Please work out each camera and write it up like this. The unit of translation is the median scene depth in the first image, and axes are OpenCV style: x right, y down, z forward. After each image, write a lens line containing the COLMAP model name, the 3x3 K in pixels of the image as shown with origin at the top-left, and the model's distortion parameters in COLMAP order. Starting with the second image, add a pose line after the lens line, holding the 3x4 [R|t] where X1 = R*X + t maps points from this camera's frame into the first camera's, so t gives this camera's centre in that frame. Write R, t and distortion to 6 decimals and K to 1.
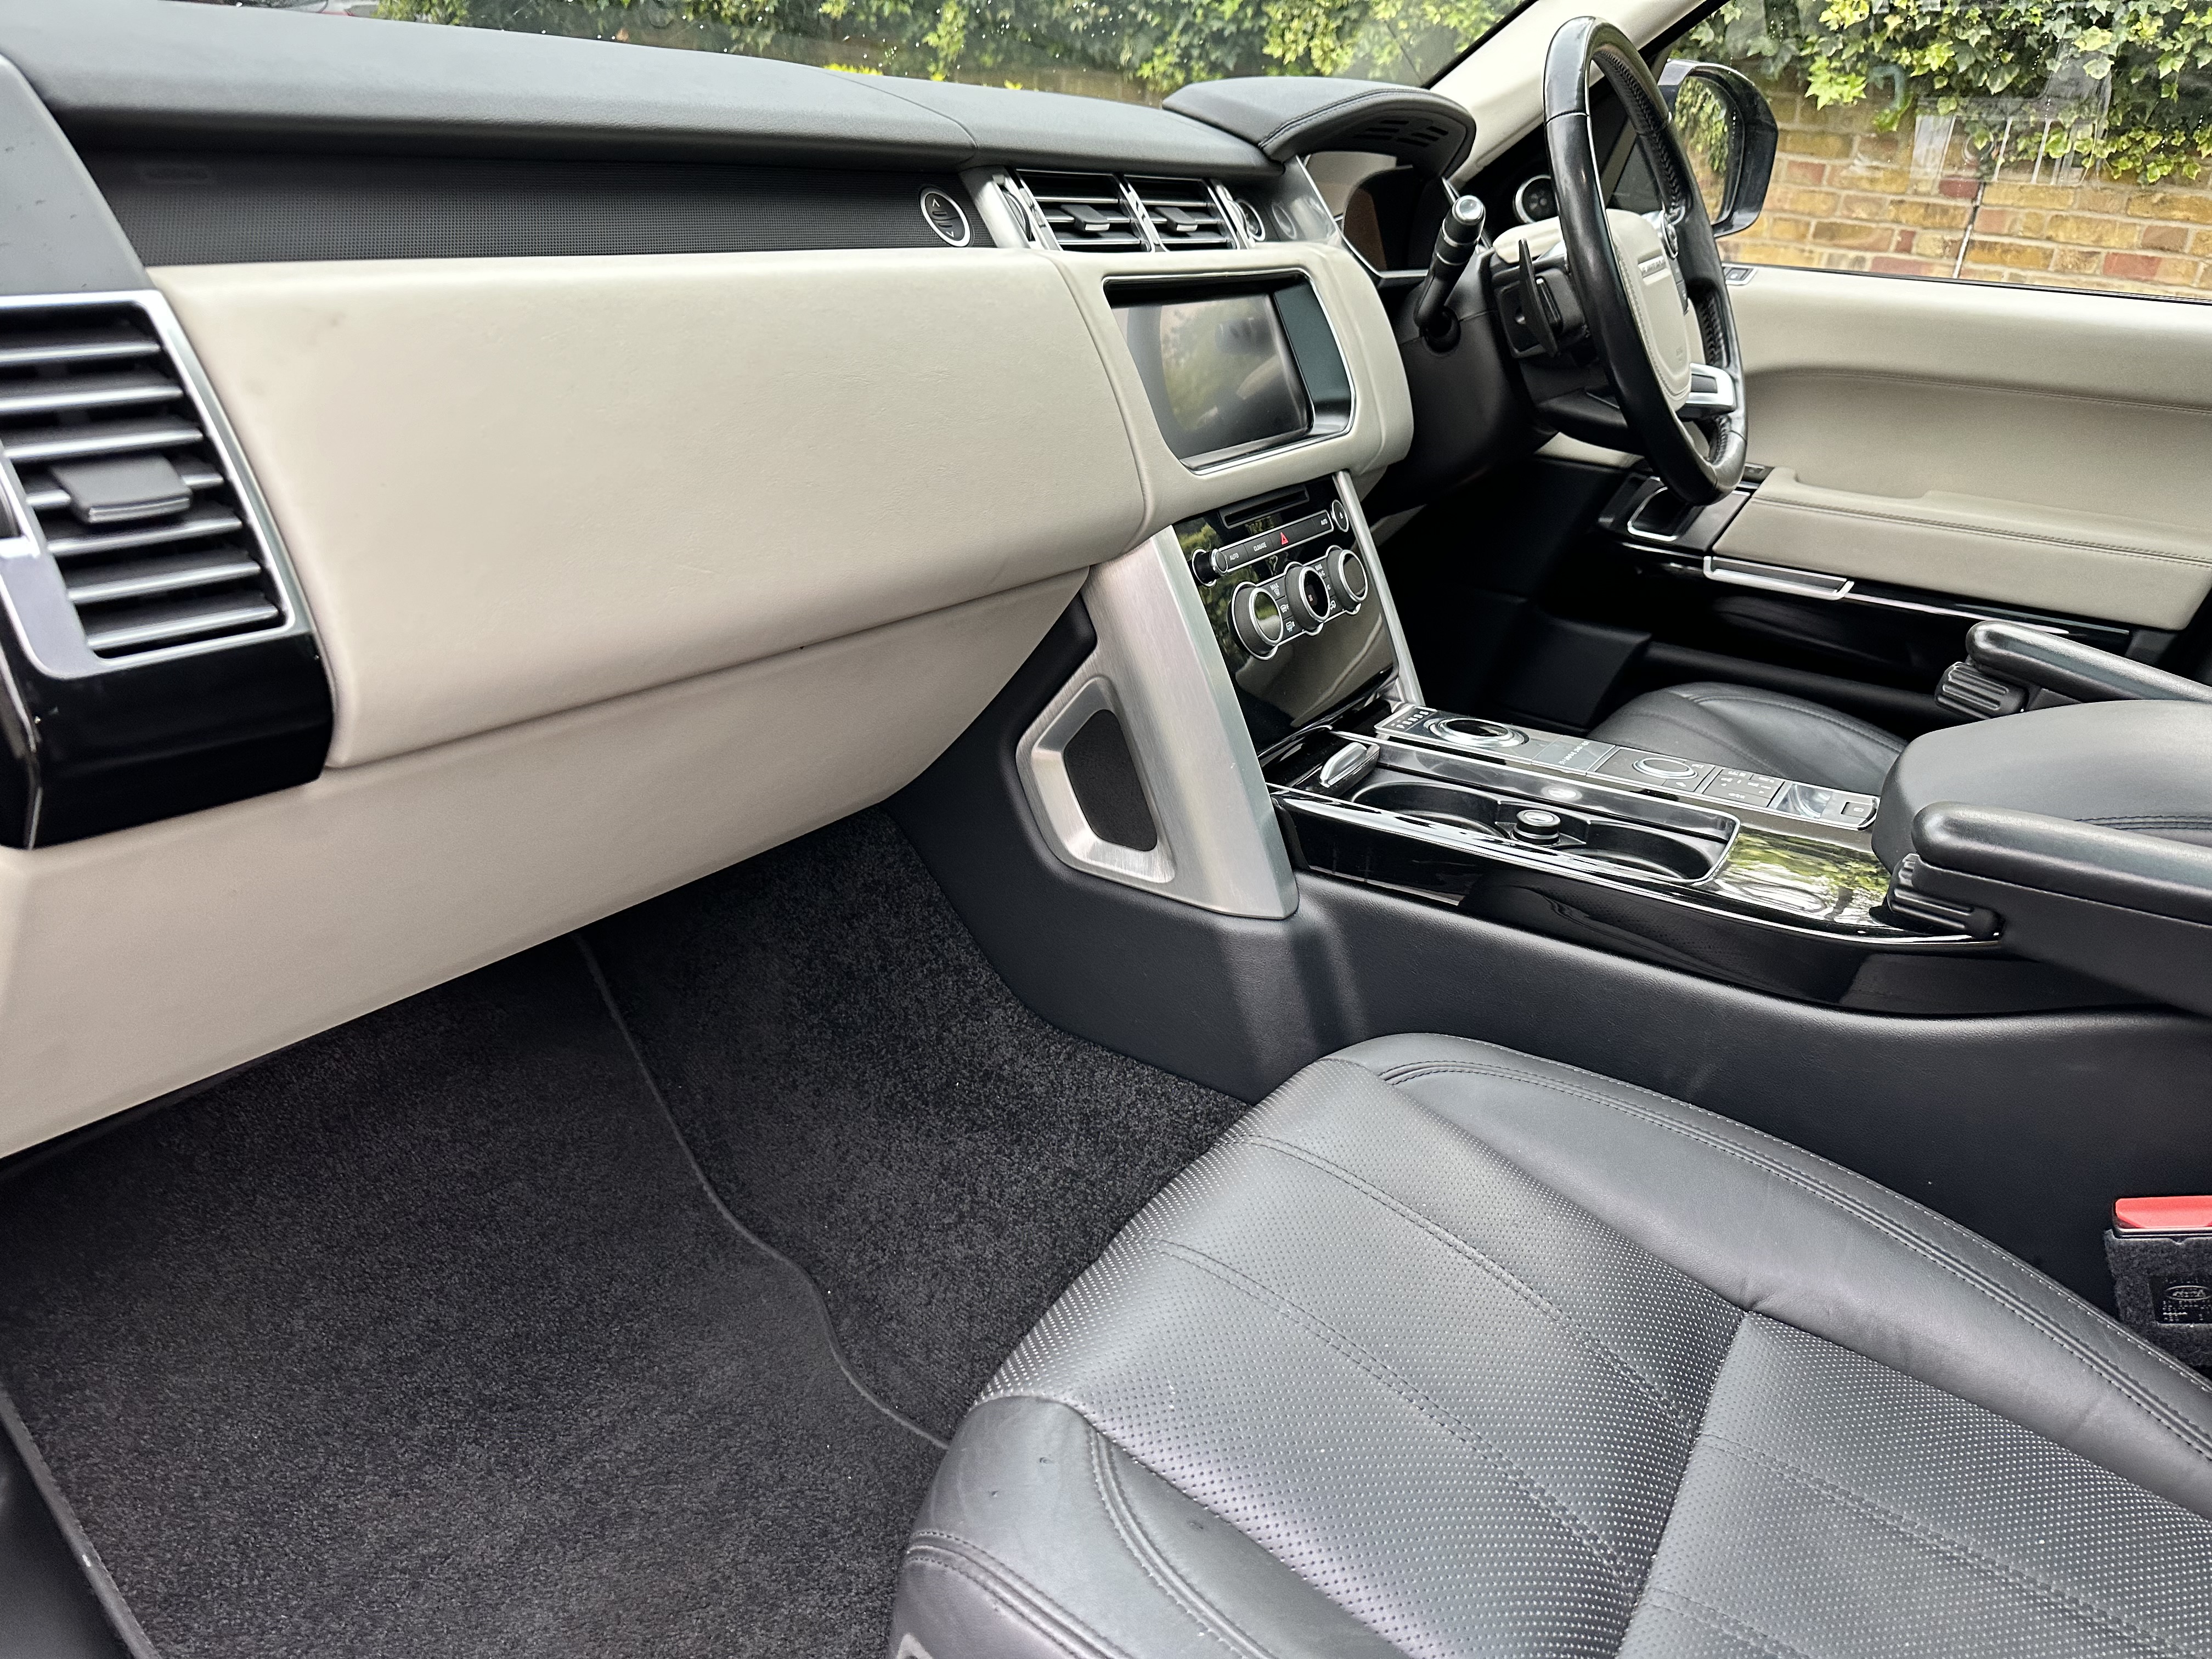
lens RADIAL K [[1610.7, 0, 1107.1], [0, 1610.7, 787.7], [0, 0, 1]] dist [-0.007463, 0.006374]
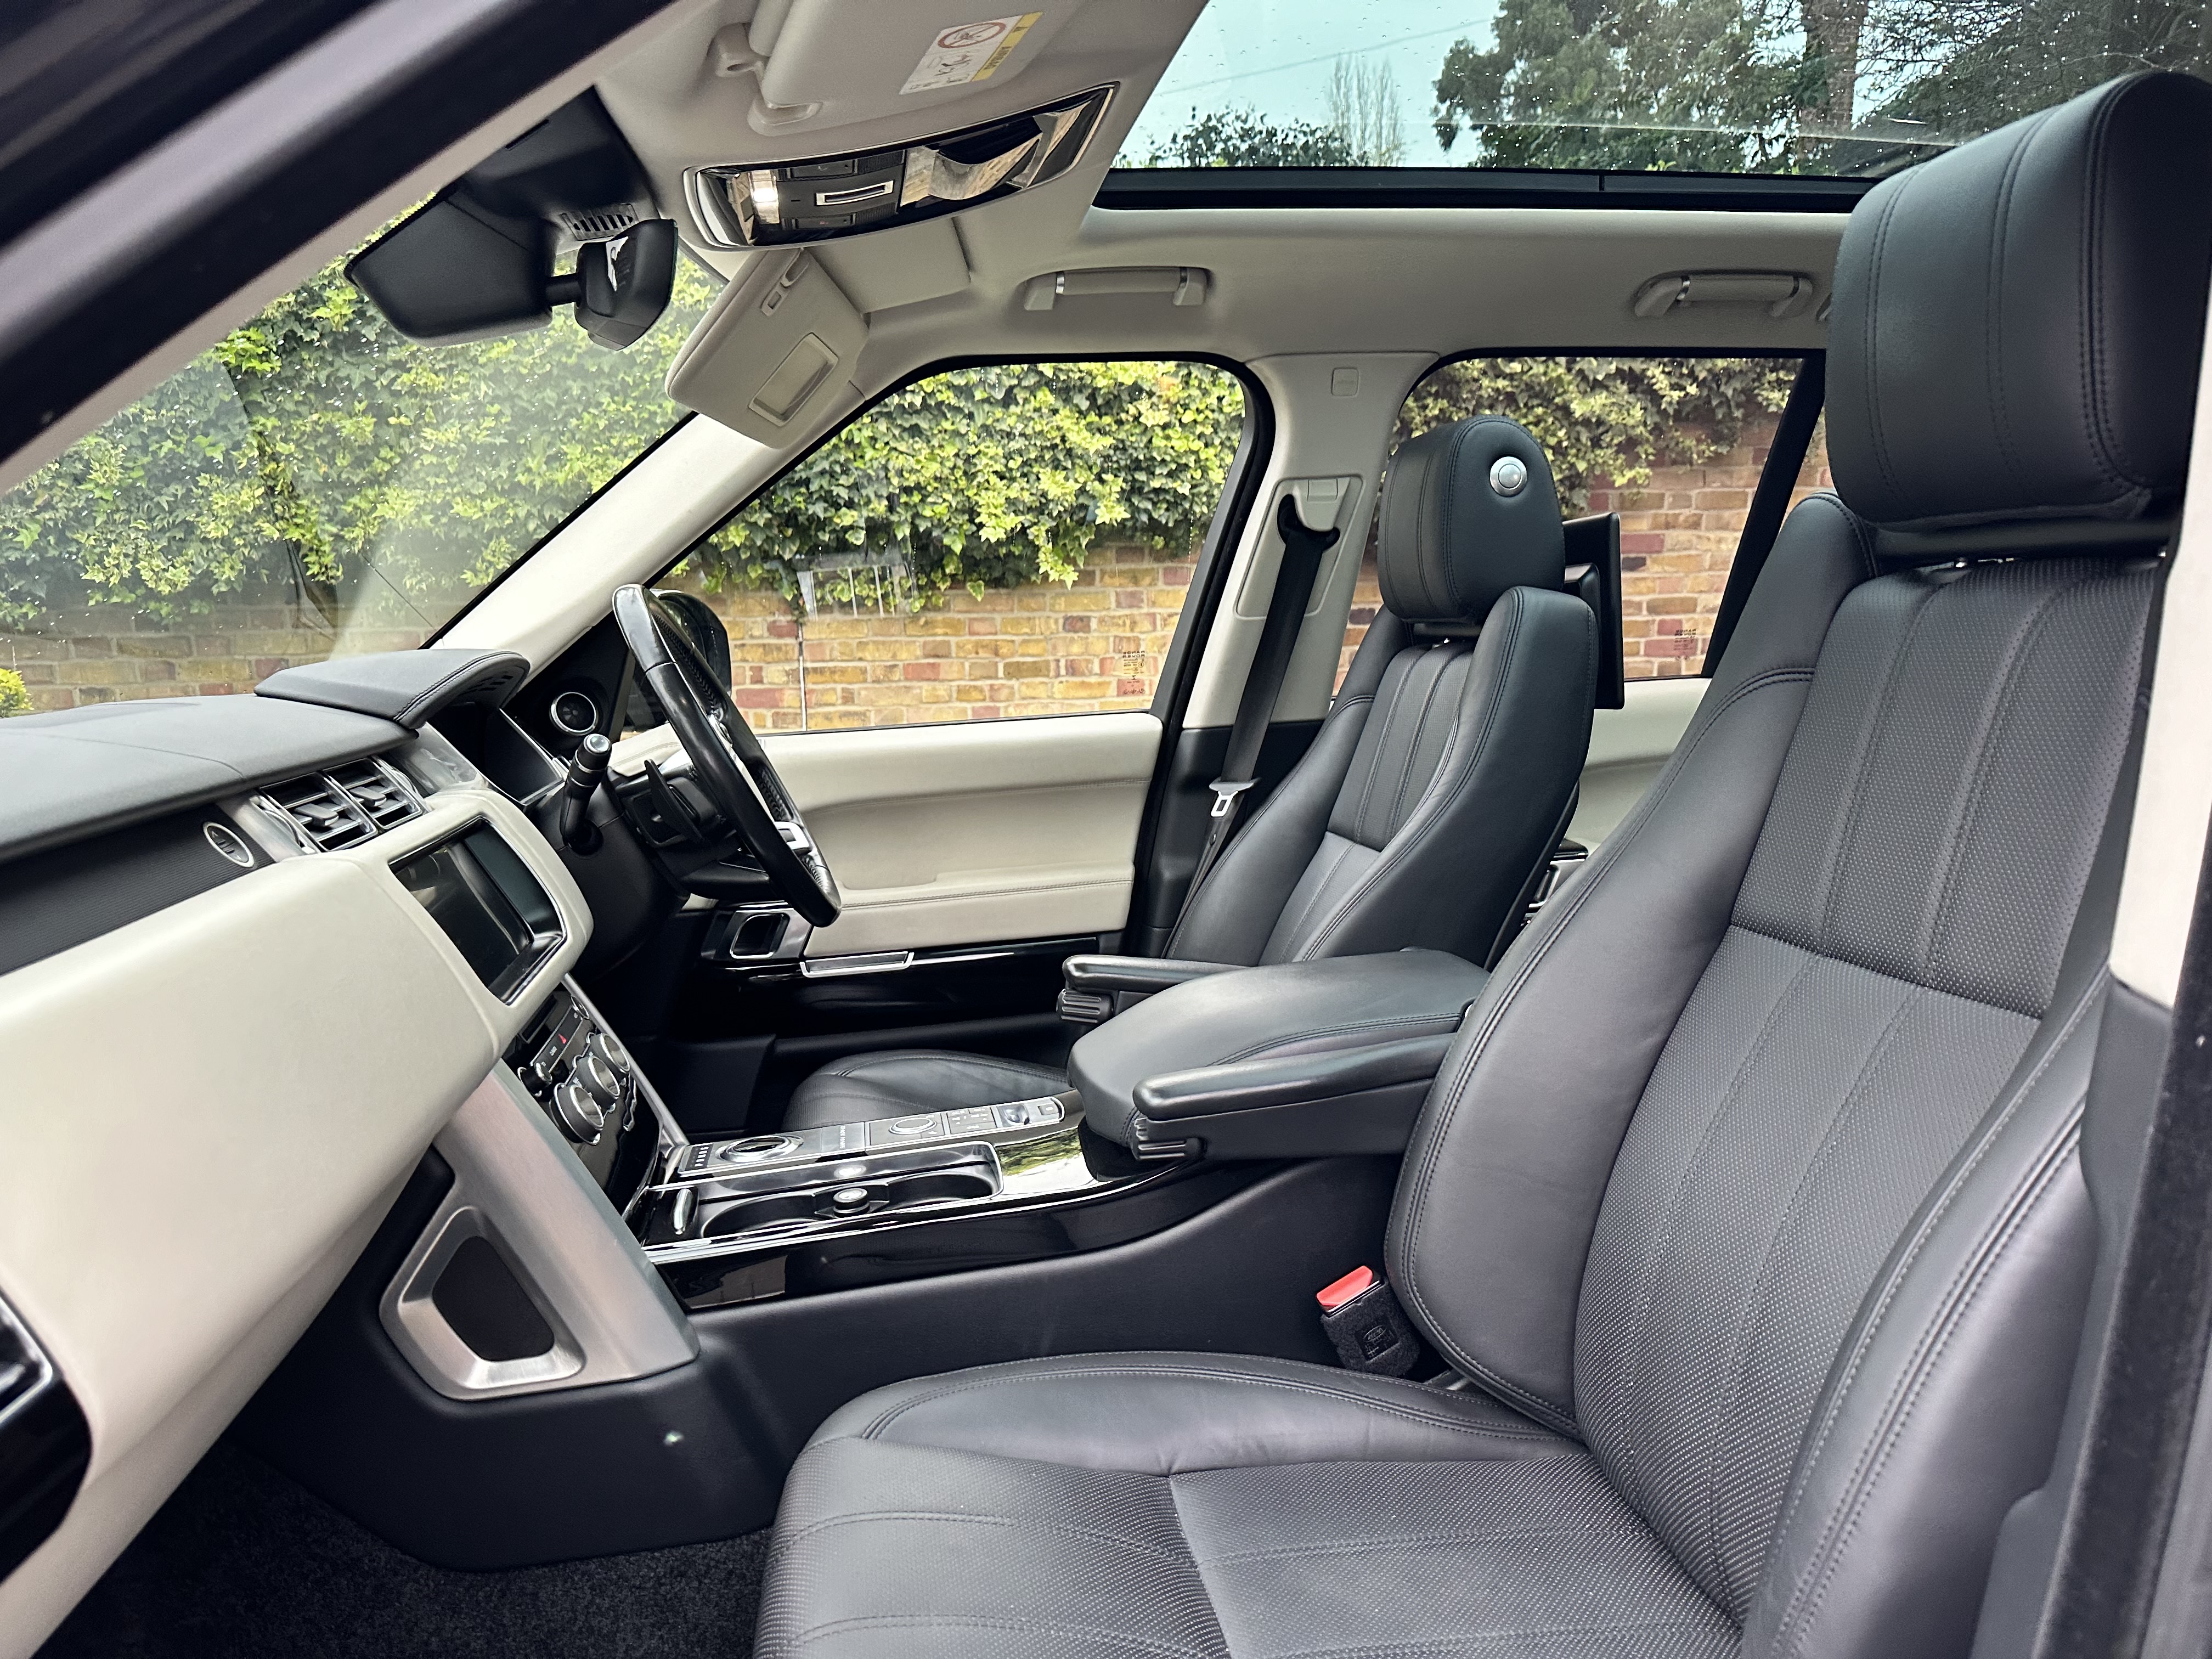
lens RADIAL K [[1554.0, 0, 1106.0], [0, 1554.0, 829.5], [0, 0, 1]] dist [0.081773, -0.042365]
pose [[0.754018, -0.196910, 0.626644, -0.214937], [0.334437, 0.936182, -0.108240, -0.036779], [-0.565339, 0.291188, 0.771752, -0.101484]]
